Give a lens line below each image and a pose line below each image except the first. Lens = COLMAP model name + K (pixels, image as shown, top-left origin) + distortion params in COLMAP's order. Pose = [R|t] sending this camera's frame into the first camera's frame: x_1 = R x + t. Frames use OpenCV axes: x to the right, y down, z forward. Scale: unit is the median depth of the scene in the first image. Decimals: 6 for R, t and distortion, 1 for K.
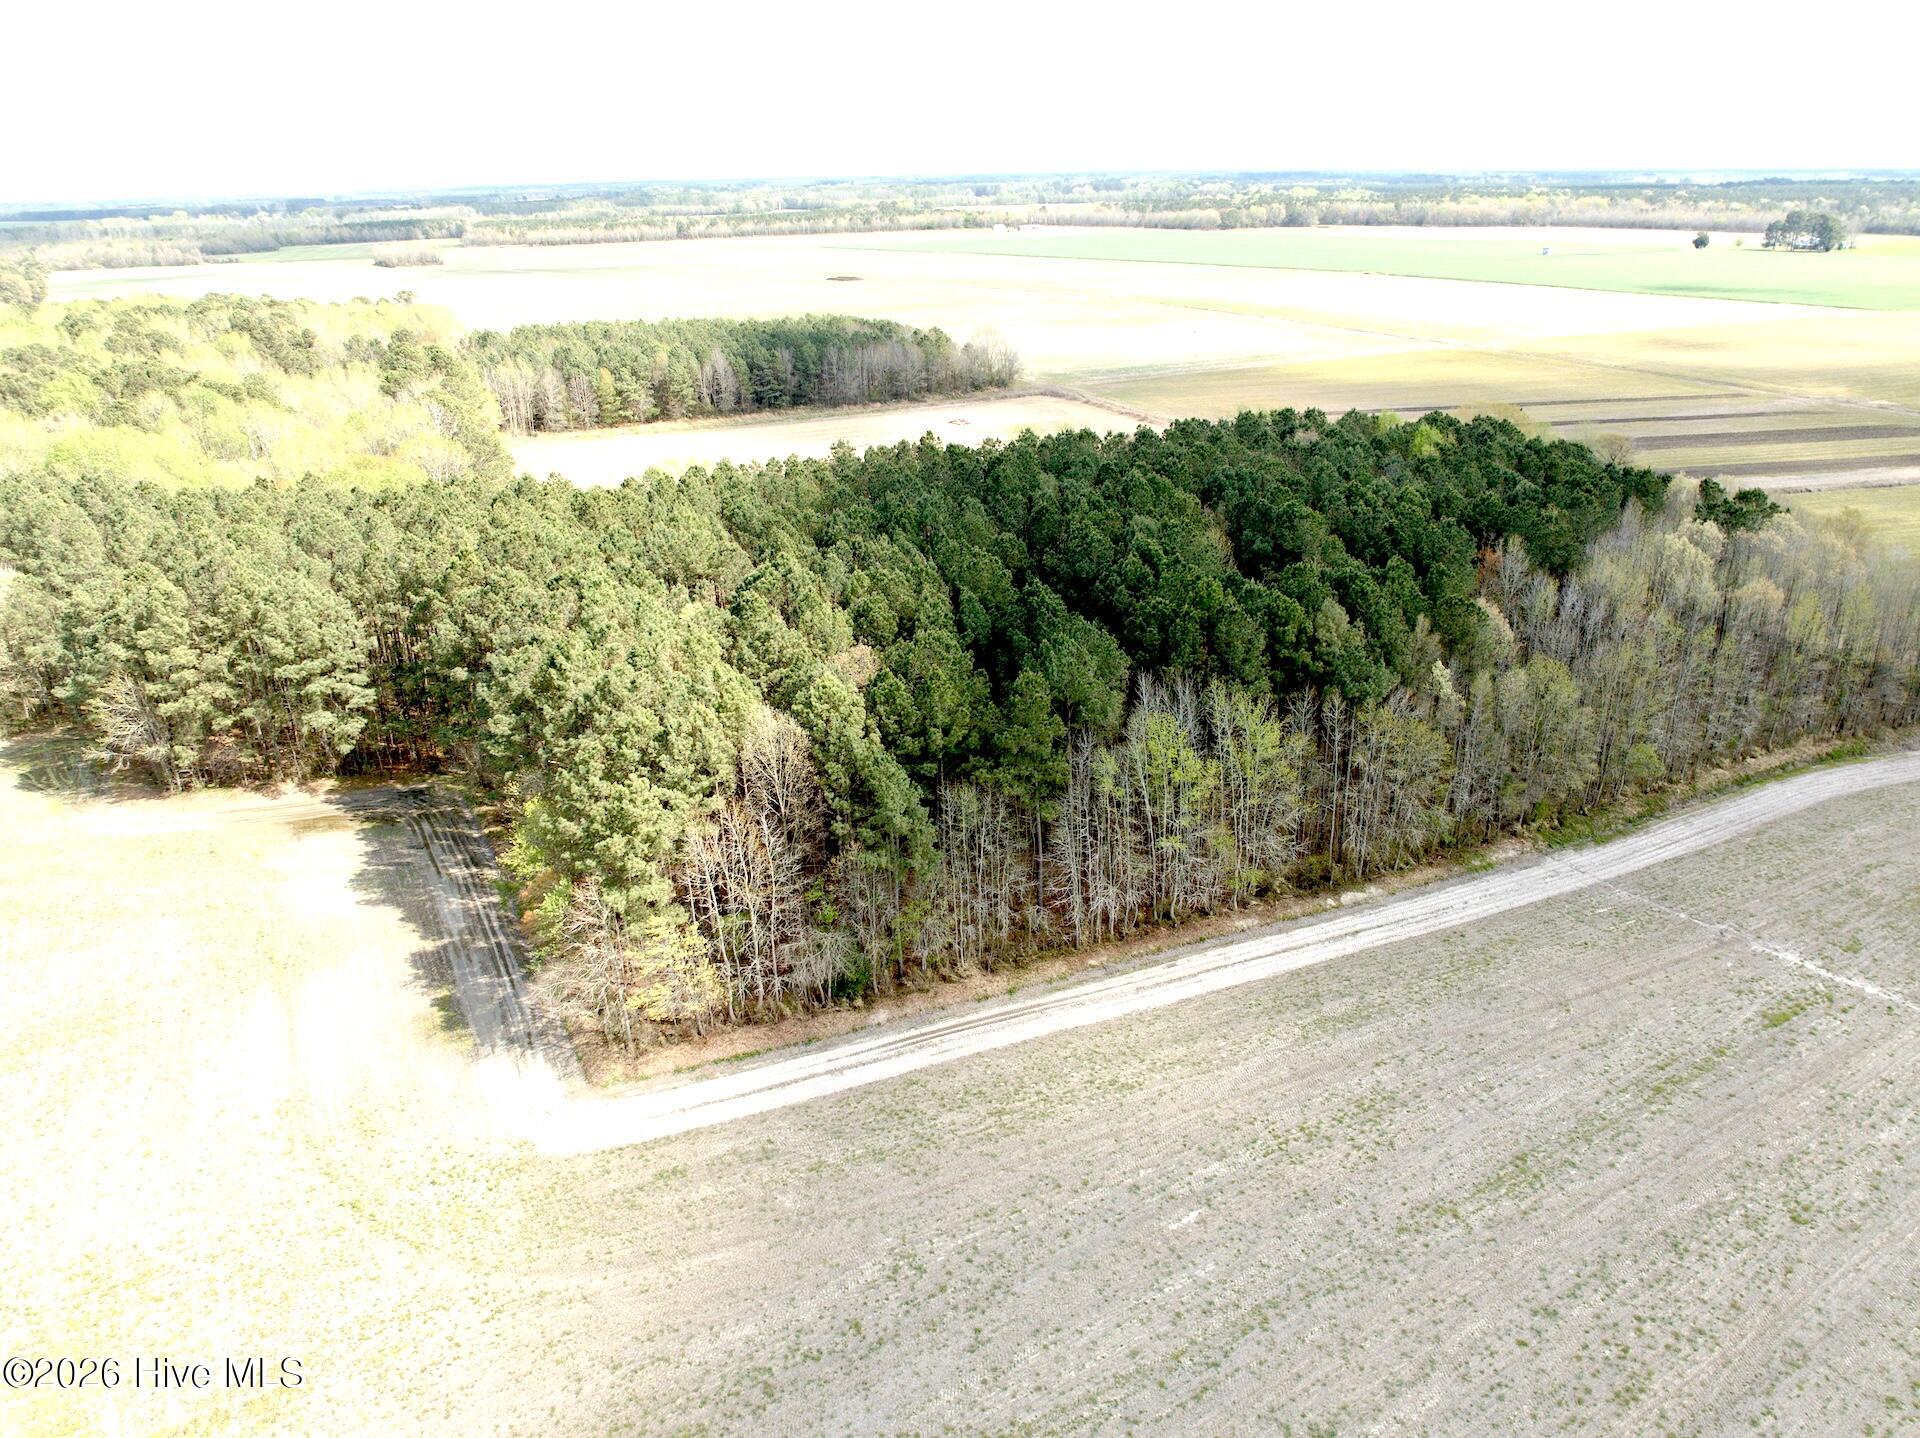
lens RADIAL K [[1363.9, 0, 964.1], [0, 1363.9, 711.5], [0, 0, 1]] dist [-0.046902, 0.017829]
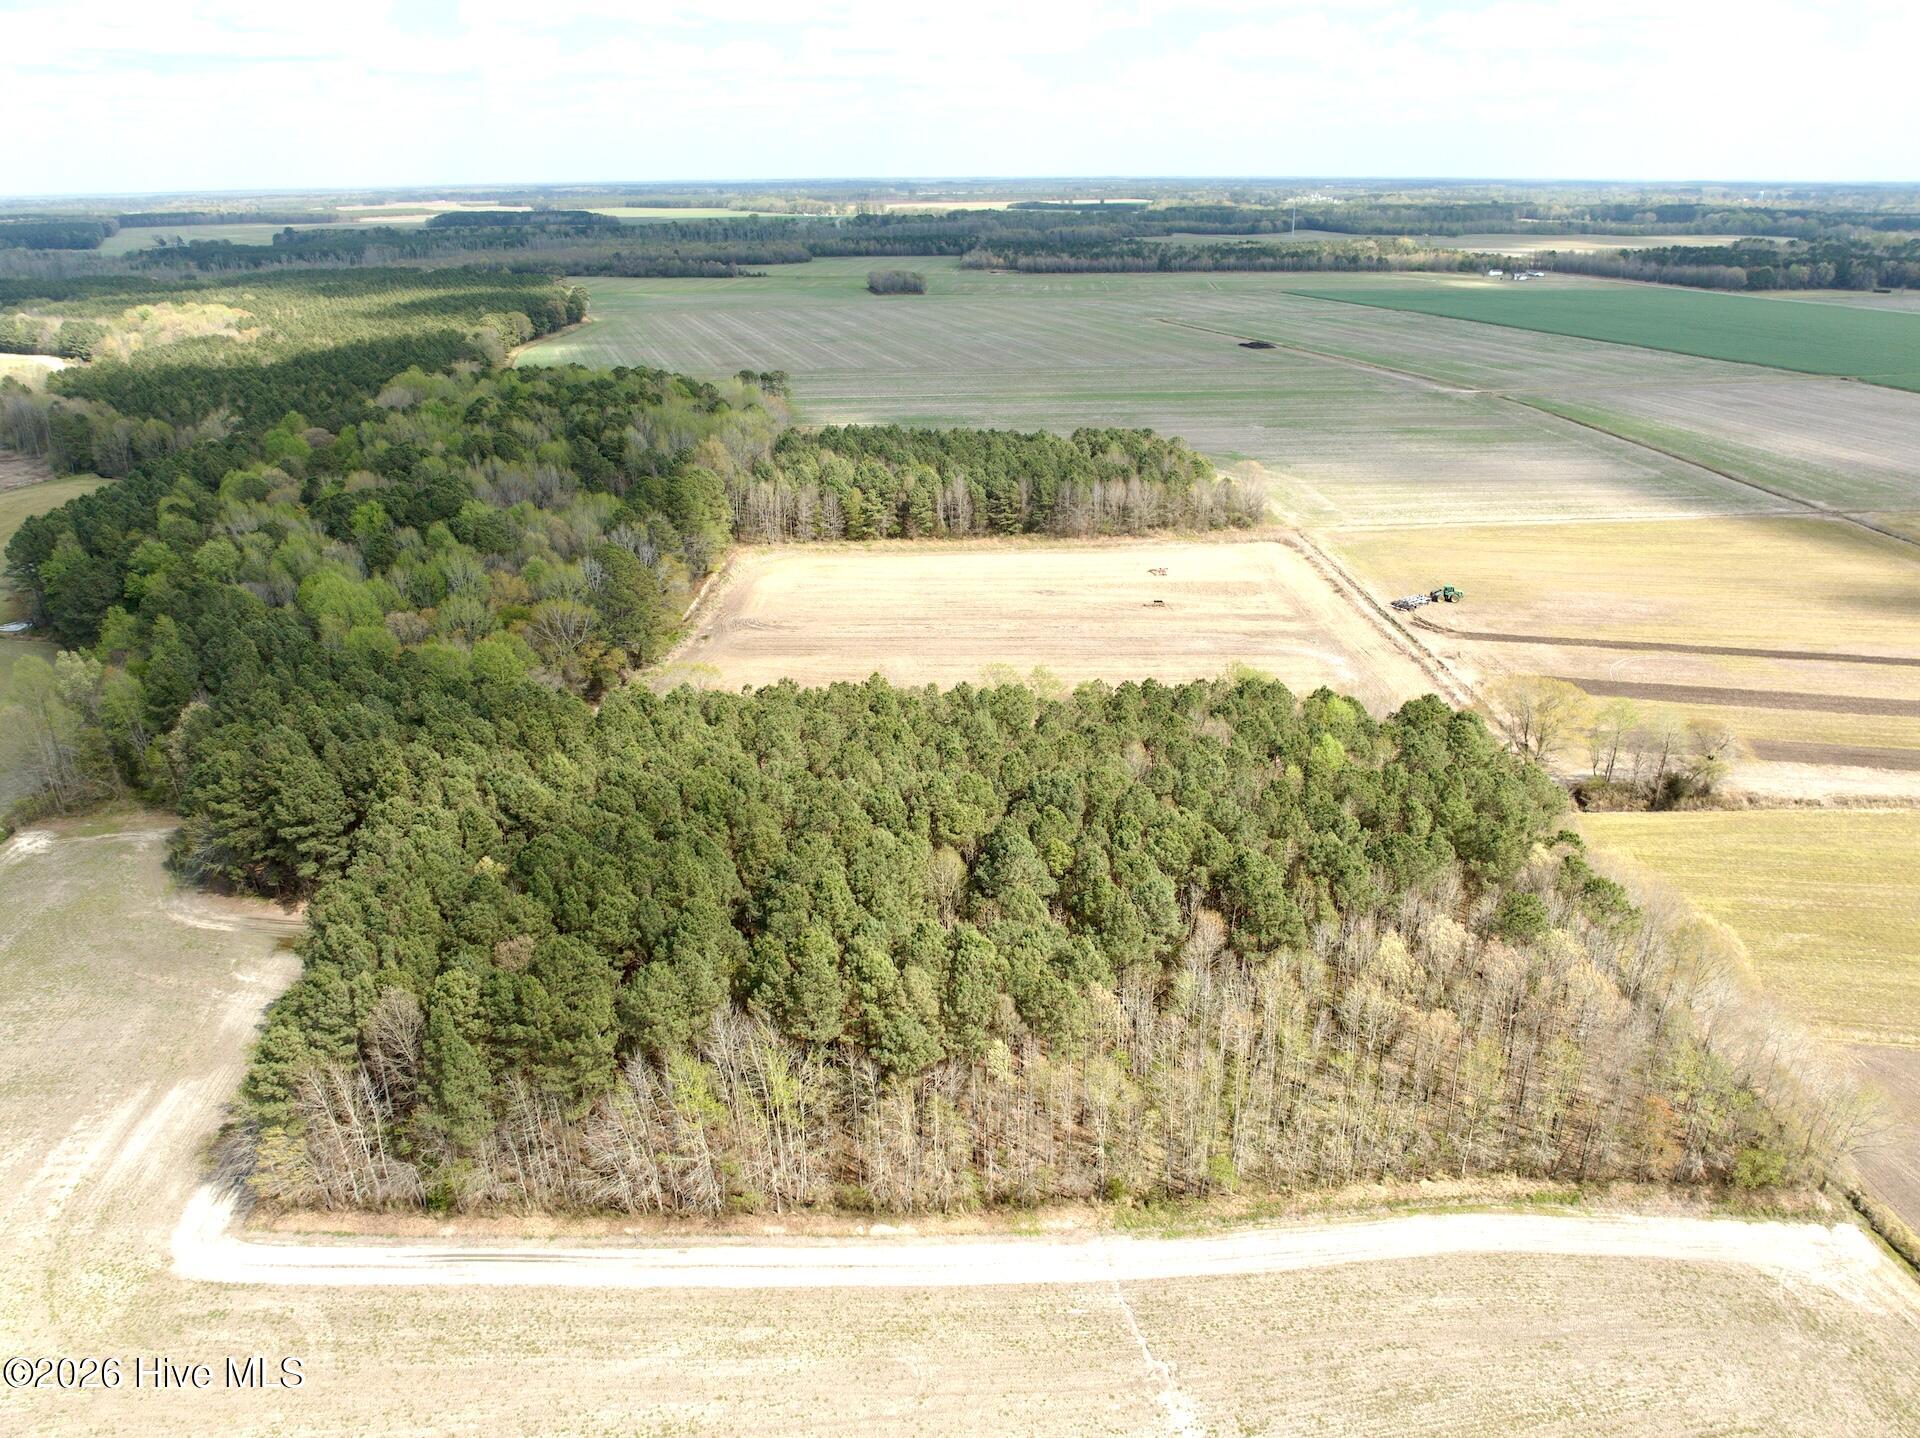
lens RADIAL K [[1363.9, 0, 949.5], [0, 1363.9, 724.2], [0, 0, 1]] dist [-0.046902, 0.017829]
pose [[0.922648, 0.154713, -0.353249, 0.228761], [-0.150508, 0.987818, 0.039528, -0.114392], [0.355061, 0.016696, 0.934694, -0.018198]]
